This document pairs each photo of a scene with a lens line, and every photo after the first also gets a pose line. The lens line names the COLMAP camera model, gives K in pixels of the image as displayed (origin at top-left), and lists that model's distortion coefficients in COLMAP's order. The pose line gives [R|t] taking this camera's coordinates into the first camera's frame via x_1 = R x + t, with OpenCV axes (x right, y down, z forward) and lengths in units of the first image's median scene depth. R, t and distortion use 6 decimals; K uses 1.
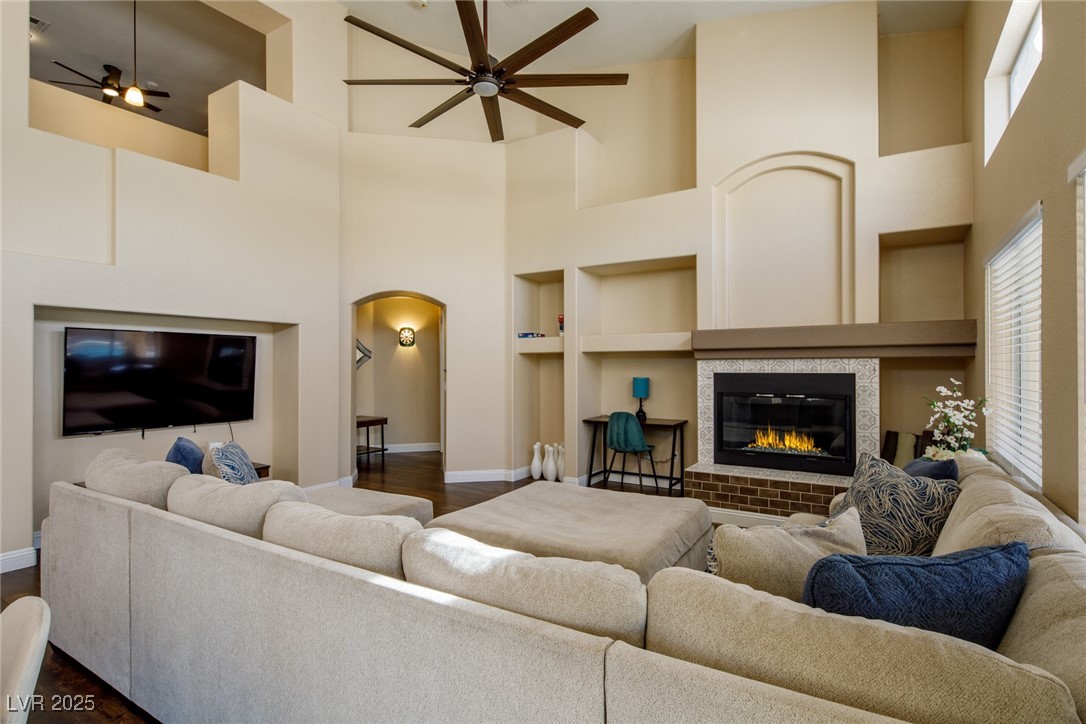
lens RADIAL K [[533.3, 0, 547.2], [0, 533.3, 367.5], [0, 0, 1]] dist [0.009016, -0.003336]
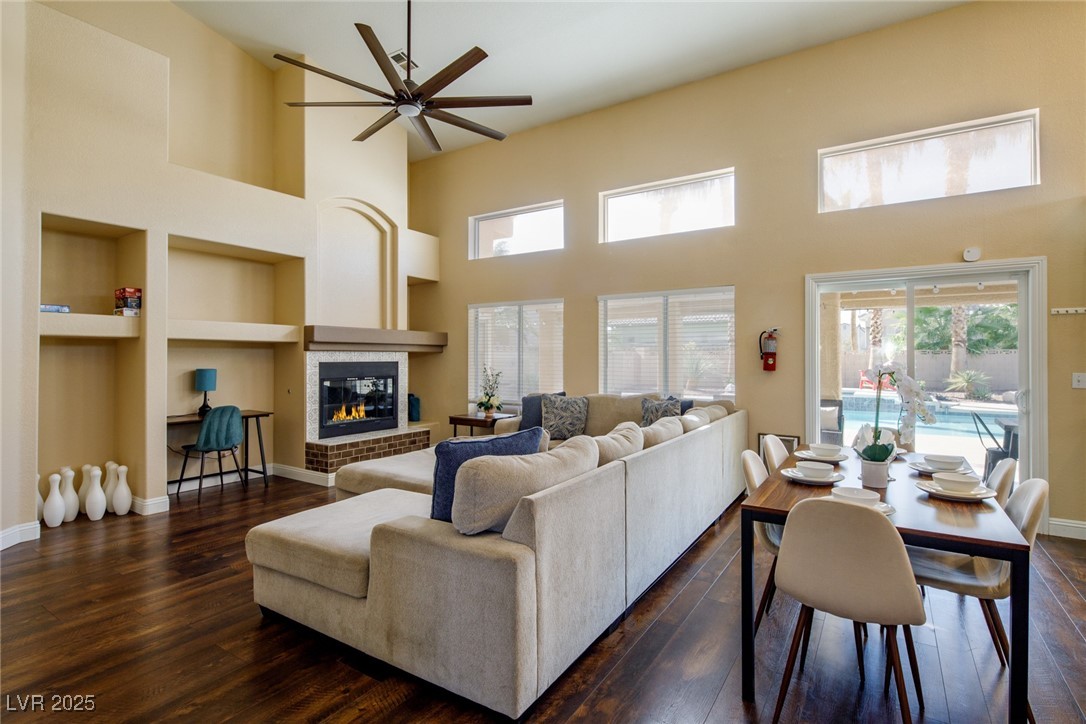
lens RADIAL K [[533.3, 0, 545.3], [0, 533.3, 354.3], [0, 0, 1]] dist [0.009016, -0.003336]
pose [[0.010450, 0.007824, 0.999915, -0.856982], [0.001221, 0.999969, -0.007837, 0.002212], [-0.999945, 0.001303, 0.010440, 0.484308]]
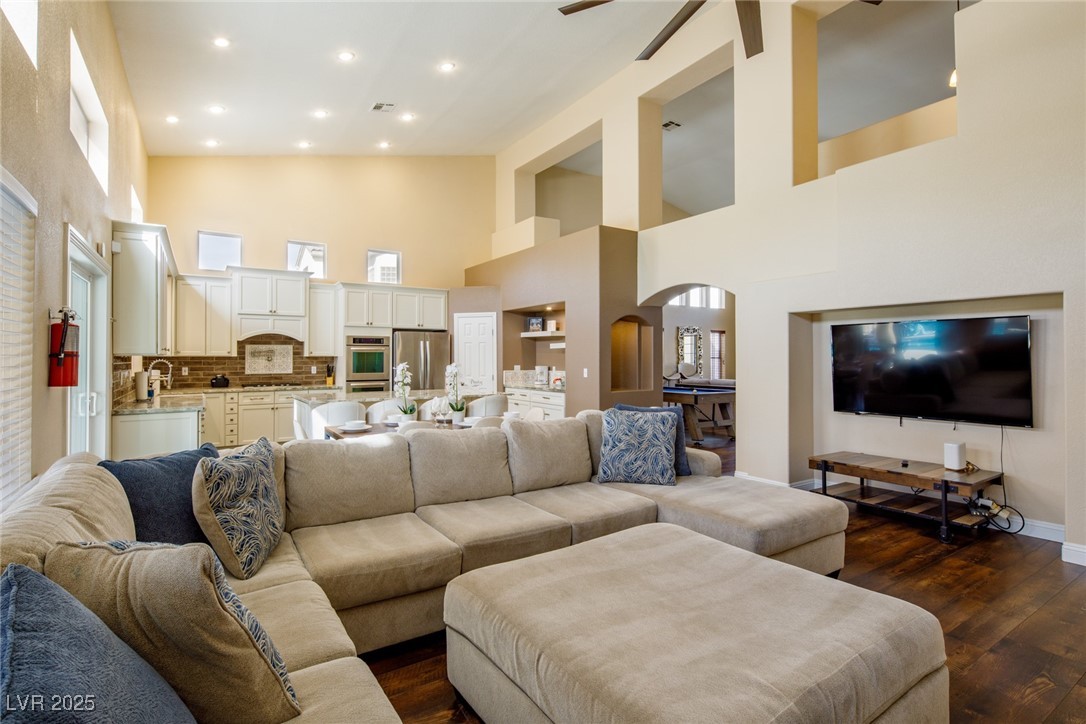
lens RADIAL K [[533.3, 0, 542.5], [0, 533.3, 353.6], [0, 0, 1]] dist [0.009016, -0.003336]
pose [[-0.411965, -0.004003, -0.911191, 0.451042], [0.002141, 0.999983, -0.005361, -0.003310], [0.911197, -0.004159, -0.411949, 0.731449]]
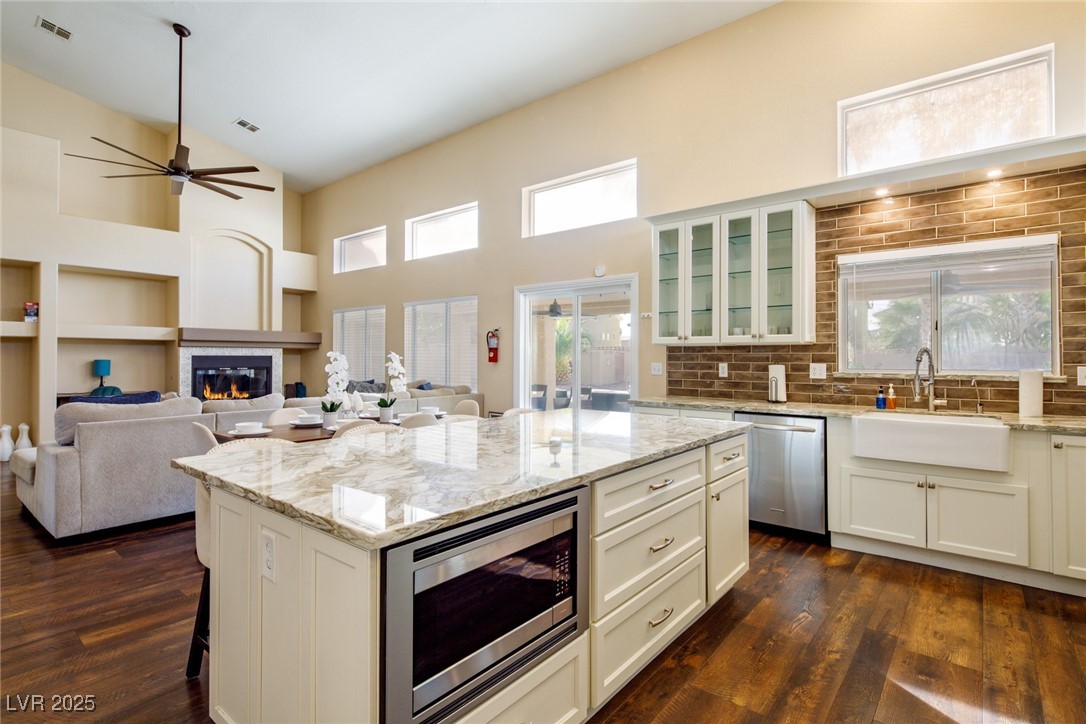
lens RADIAL K [[533.3, 0, 539.0], [0, 533.3, 353.0], [0, 0, 1]] dist [0.009016, -0.003336]
pose [[0.127962, 0.010732, 0.991721, -1.096473], [-0.001800, 0.999942, -0.010589, 0.017076], [-0.991777, -0.000431, 0.127974, -0.200424]]
